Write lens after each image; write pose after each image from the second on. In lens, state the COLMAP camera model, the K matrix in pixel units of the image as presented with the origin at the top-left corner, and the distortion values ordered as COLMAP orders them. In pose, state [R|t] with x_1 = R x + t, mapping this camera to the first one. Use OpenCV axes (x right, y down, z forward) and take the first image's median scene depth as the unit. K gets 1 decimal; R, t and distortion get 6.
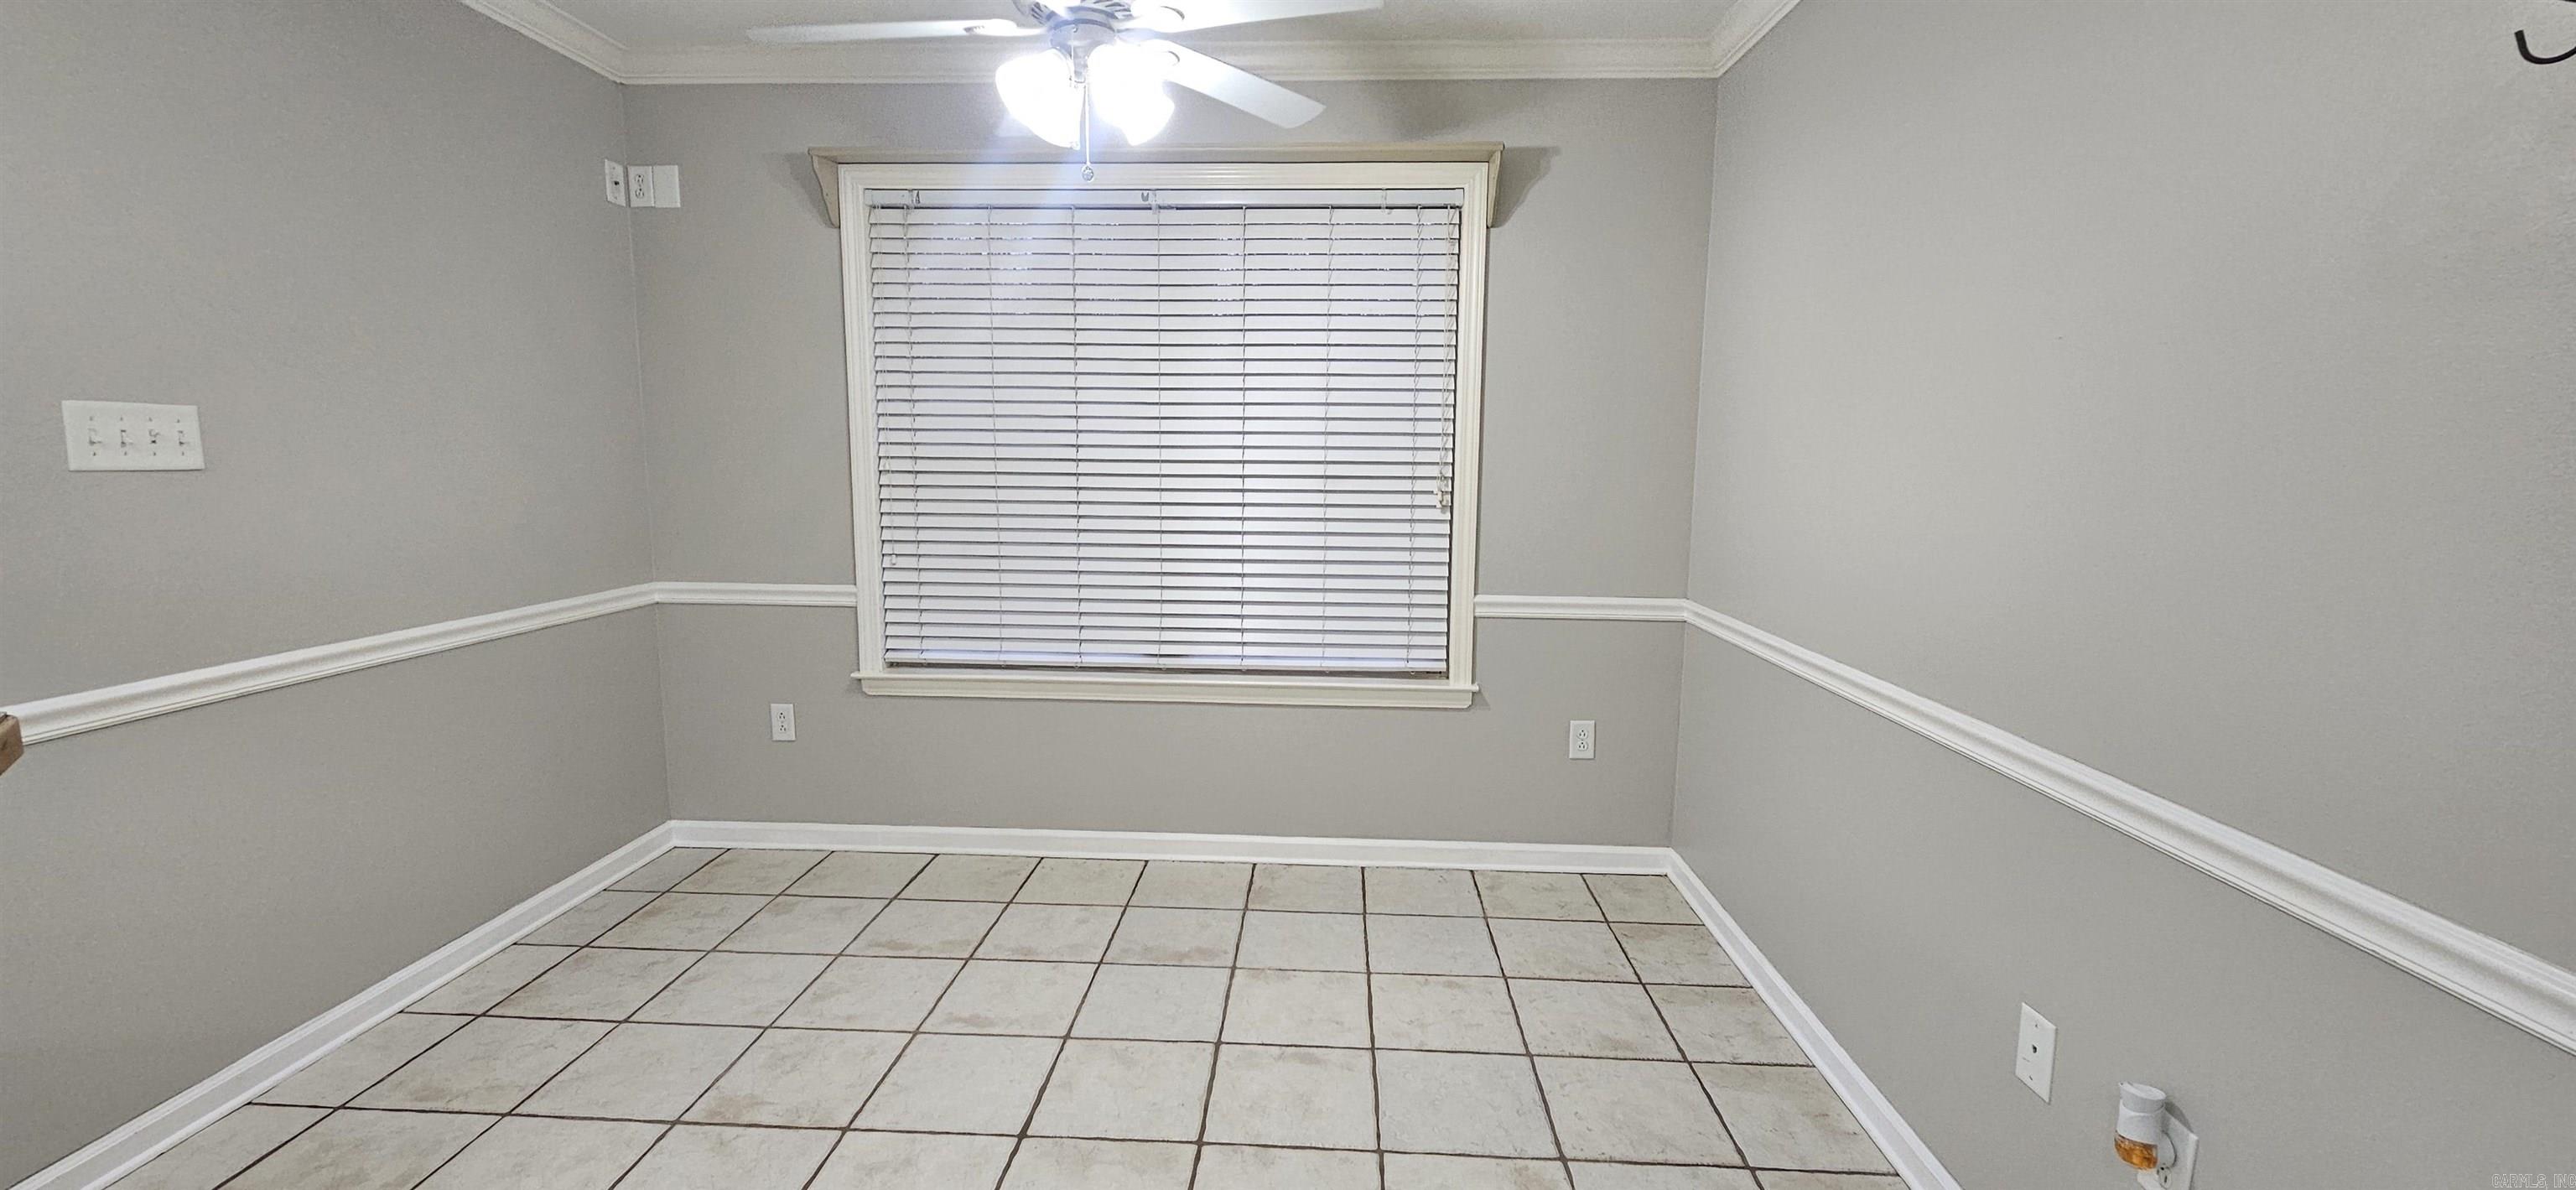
lens RADIAL K [[1059.2, 0, 1299.7], [0, 1059.2, 594.1], [0, 0, 1]] dist [0.000764, -0.000755]
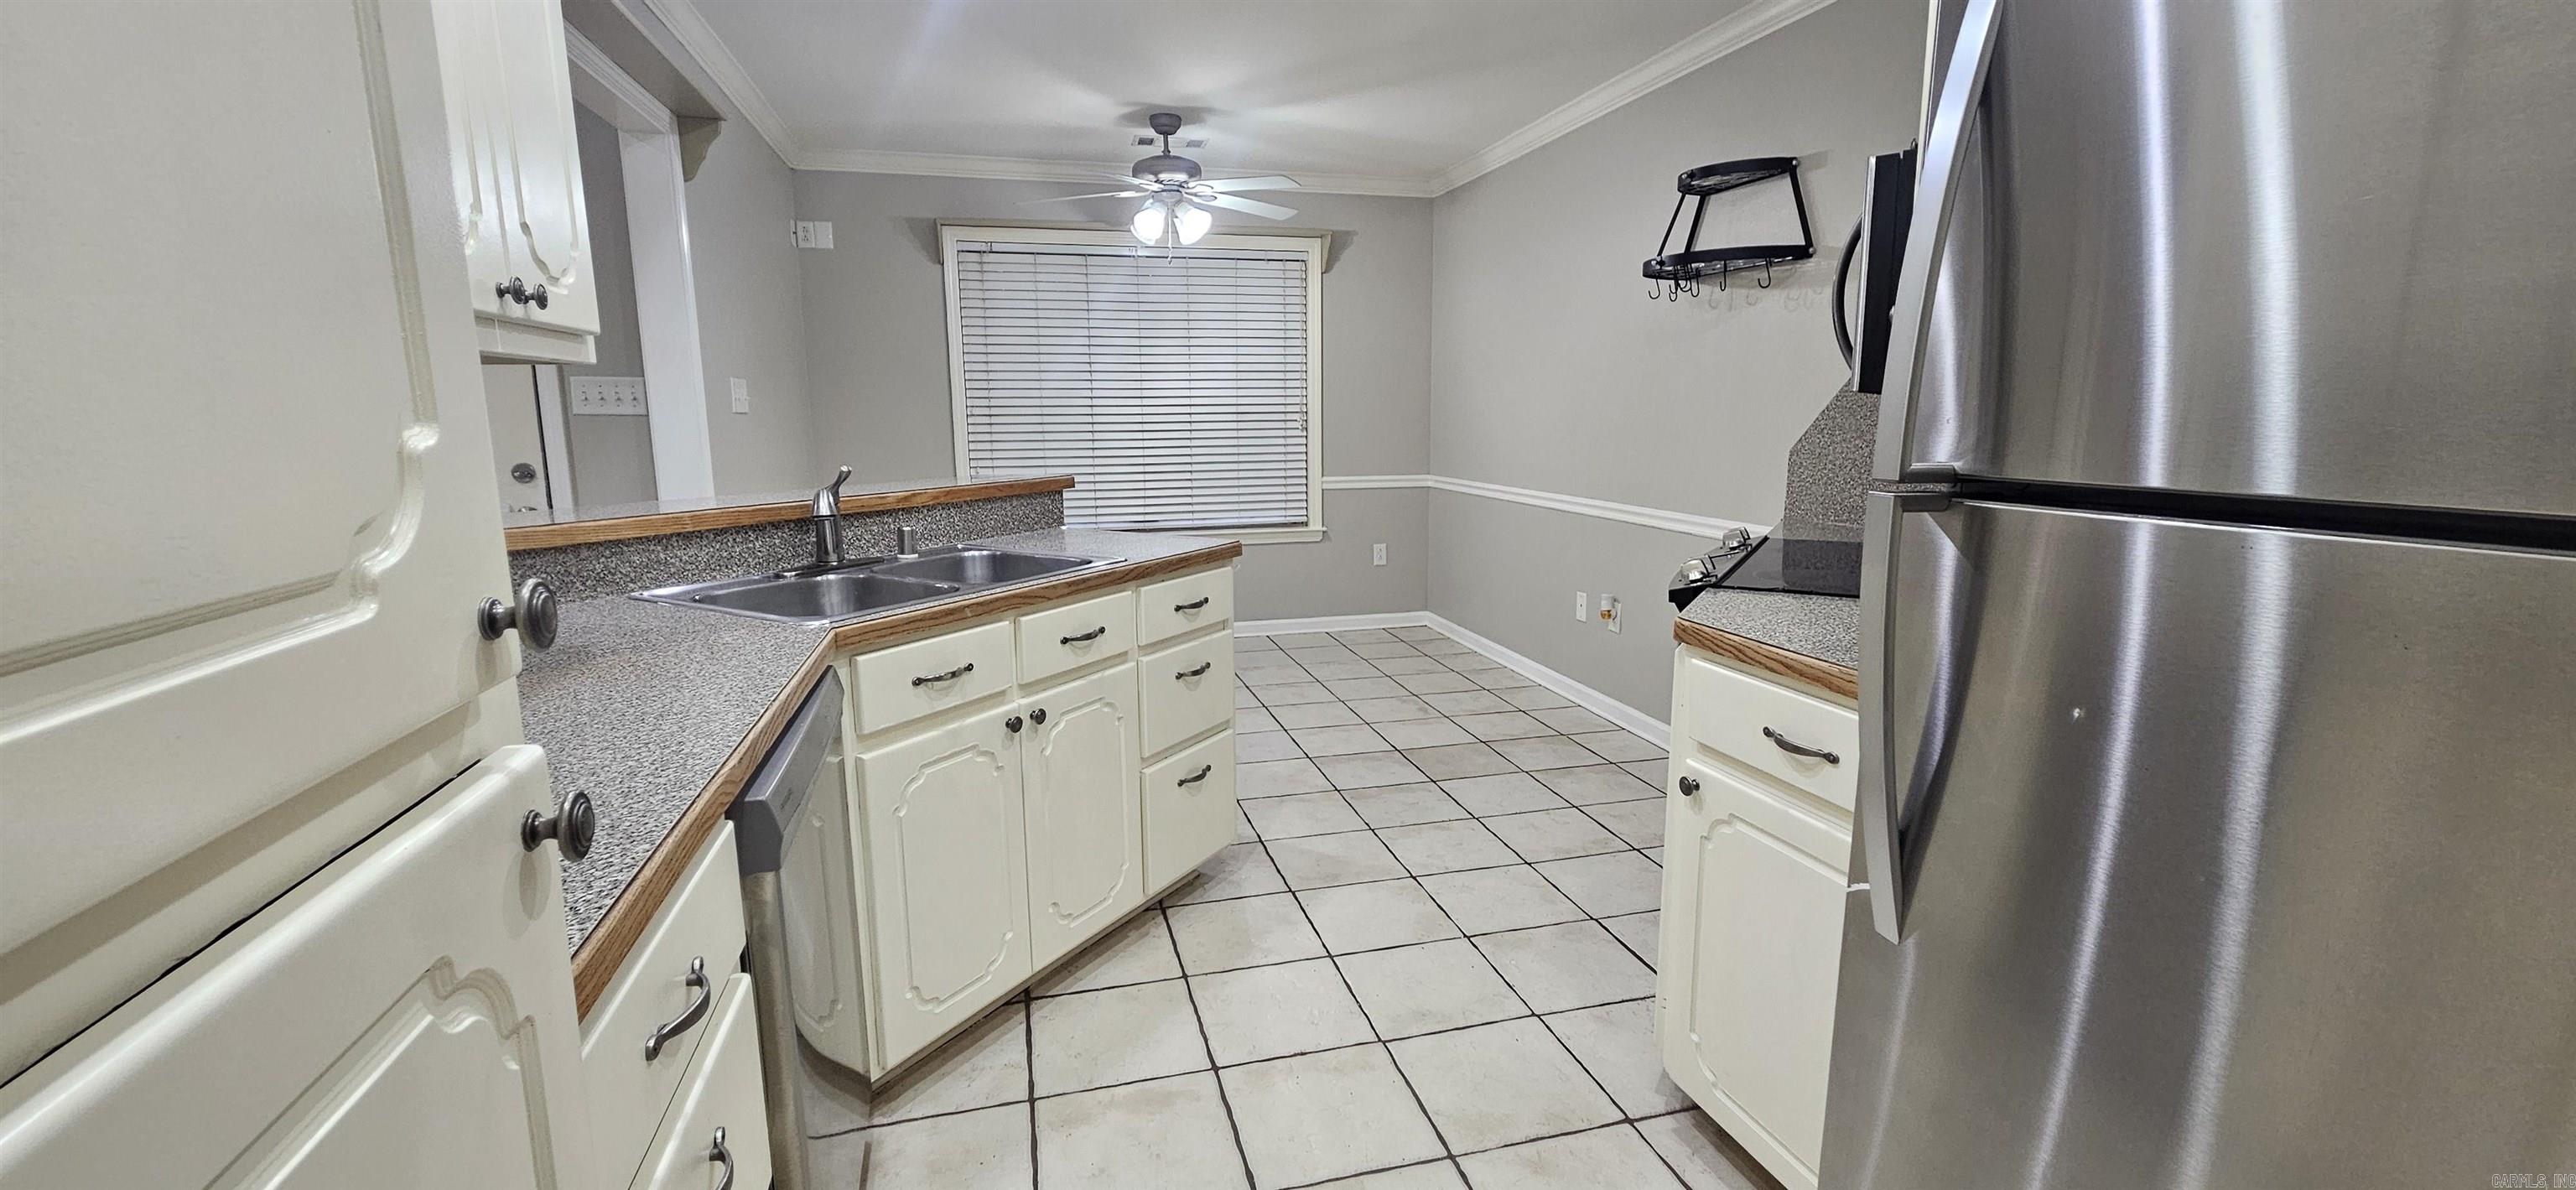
lens RADIAL K [[1059.2, 0, 1281.2], [0, 1059.2, 592.9], [0, 0, 1]] dist [0.000764, -0.000755]
pose [[0.959755, -0.063361, 0.273597, -0.411786], [0.052582, 0.997531, 0.046562, 0.110719], [-0.275872, -0.030302, 0.960717, -0.727905]]
